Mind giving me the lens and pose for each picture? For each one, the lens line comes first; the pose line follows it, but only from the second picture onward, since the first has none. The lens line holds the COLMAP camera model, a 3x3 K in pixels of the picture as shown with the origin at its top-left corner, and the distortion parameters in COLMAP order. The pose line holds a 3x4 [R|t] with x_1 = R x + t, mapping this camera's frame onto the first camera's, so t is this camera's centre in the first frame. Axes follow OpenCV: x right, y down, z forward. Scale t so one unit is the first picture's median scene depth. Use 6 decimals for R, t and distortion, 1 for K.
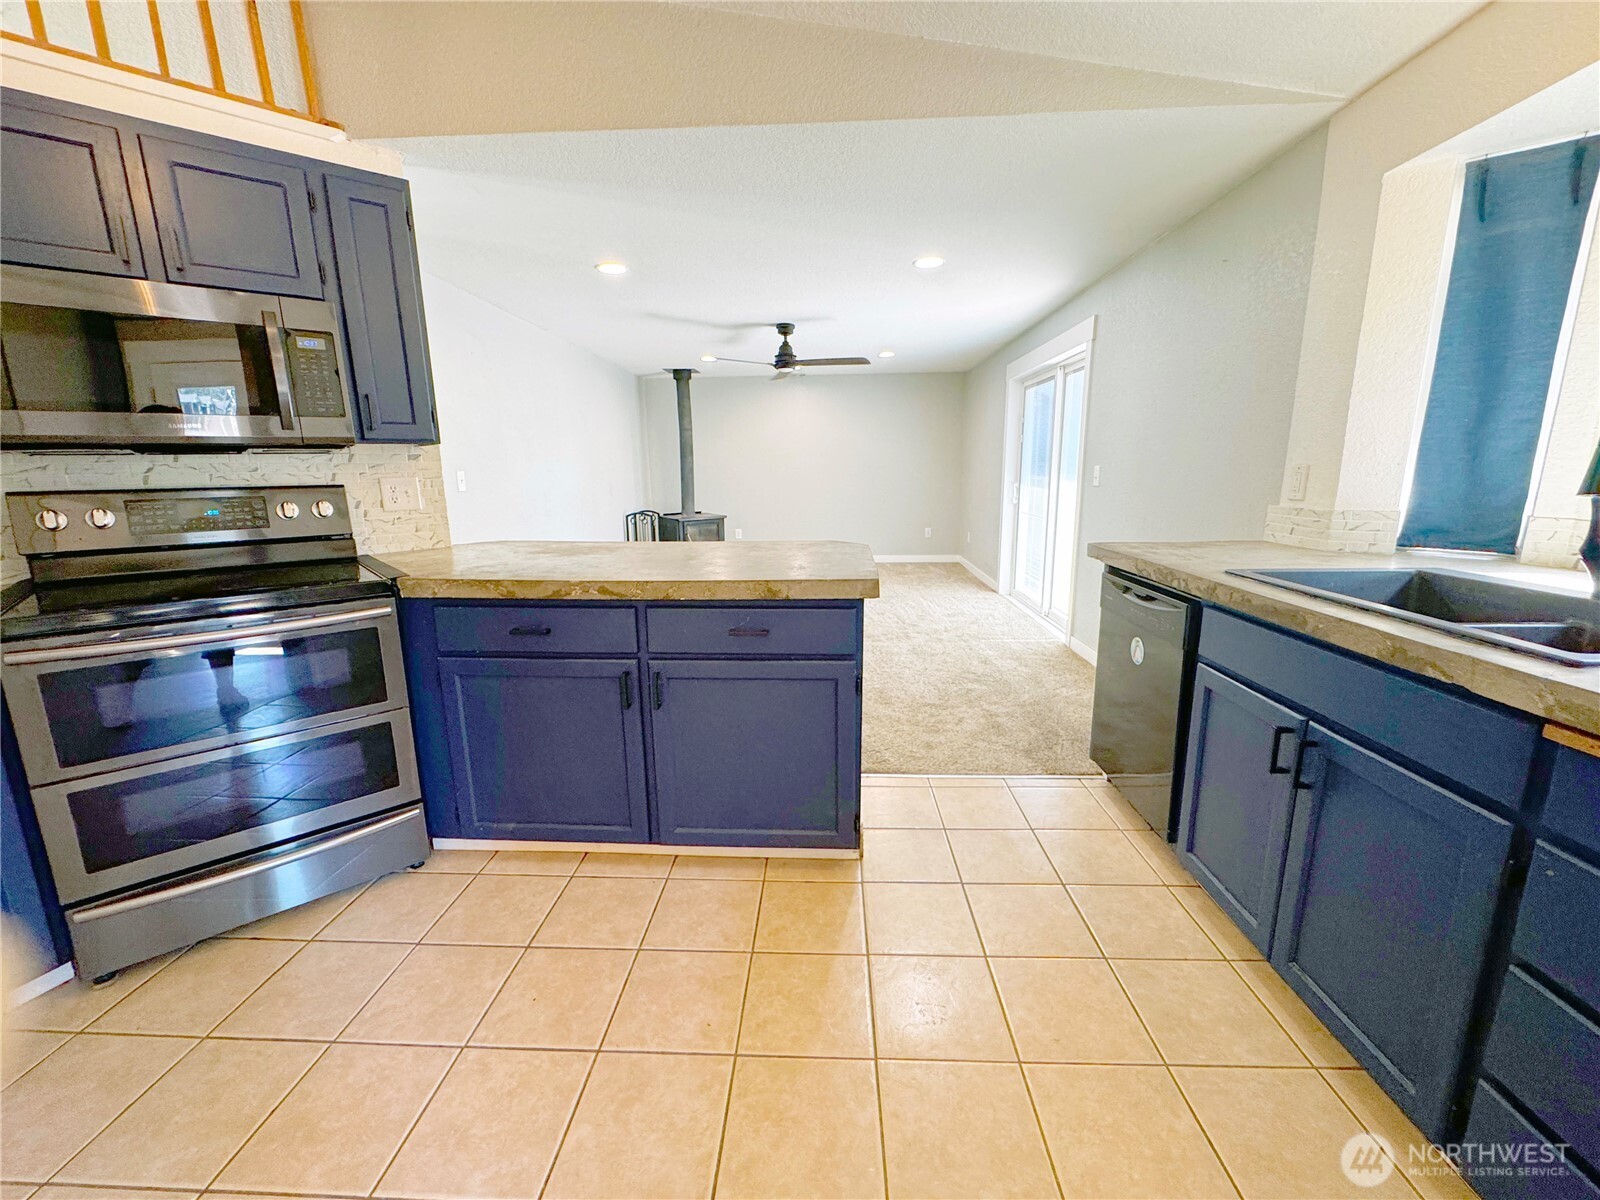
lens RADIAL K [[644.1, 0, 801.9], [0, 644.1, 600.3], [0, 0, 1]] dist [-0.005854, 0.001145]
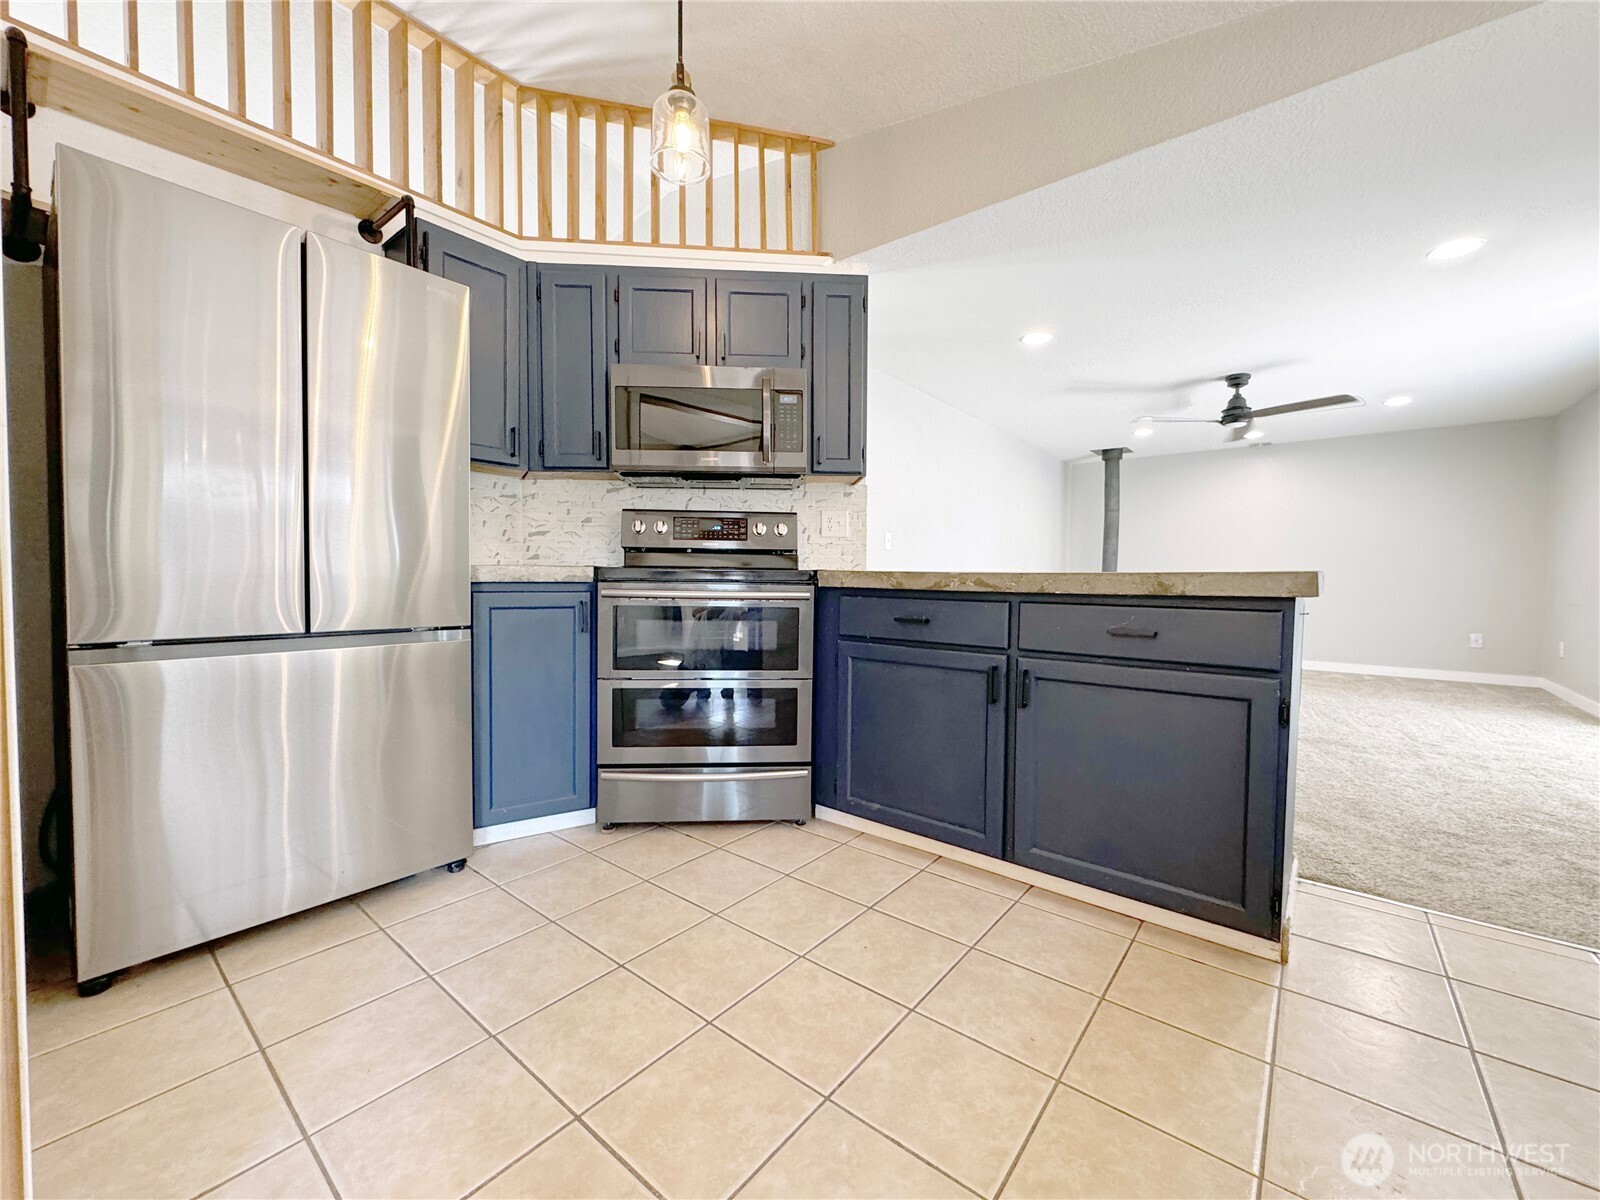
lens RADIAL K [[644.1, 0, 797.3], [0, 644.1, 599.2], [0, 0, 1]] dist [-0.005854, 0.001145]
pose [[0.801841, 0.039633, -0.596221, 0.070590], [-0.138609, 0.982918, -0.121074, 0.166208], [0.581238, 0.179724, 0.793638, 0.011184]]
